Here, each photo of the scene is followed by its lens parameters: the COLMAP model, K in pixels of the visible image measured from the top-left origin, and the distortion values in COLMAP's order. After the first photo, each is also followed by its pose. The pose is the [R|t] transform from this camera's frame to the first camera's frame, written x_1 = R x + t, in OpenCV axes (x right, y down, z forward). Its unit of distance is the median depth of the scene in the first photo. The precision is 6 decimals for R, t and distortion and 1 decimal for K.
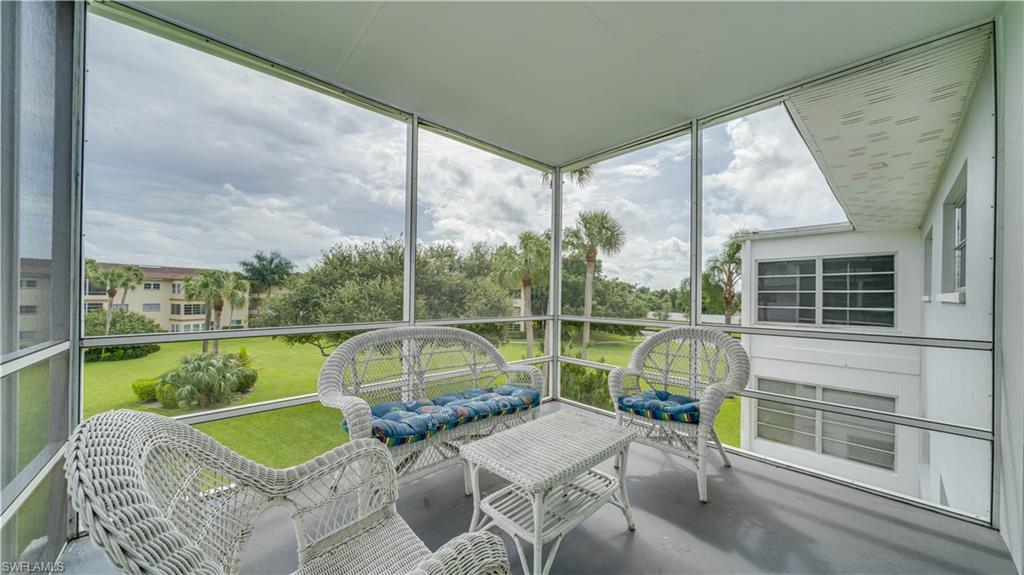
lens RADIAL K [[356.8, 0, 508.7], [0, 356.8, 284.7], [0, 0, 1]] dist [-0.000969, -0.000105]
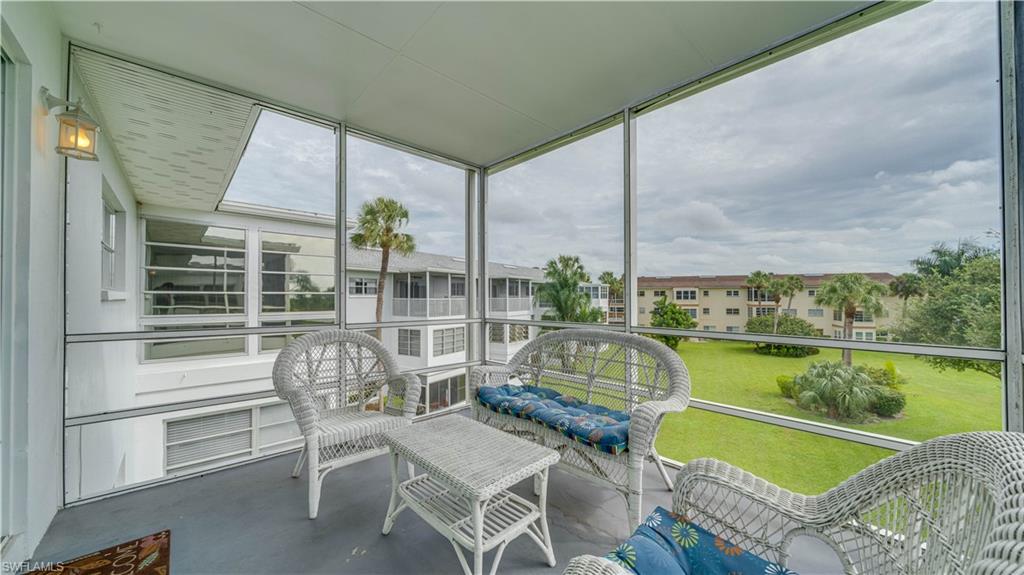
lens RADIAL K [[356.8, 0, 508.7], [0, 356.8, 284.7], [0, 0, 1]] dist [-0.000969, -0.000105]
pose [[0.004573, -0.048739, -0.998801, 0.089473], [0.031422, 0.998325, -0.048572, 0.002926], [0.999496, -0.031162, 0.006096, 0.092448]]
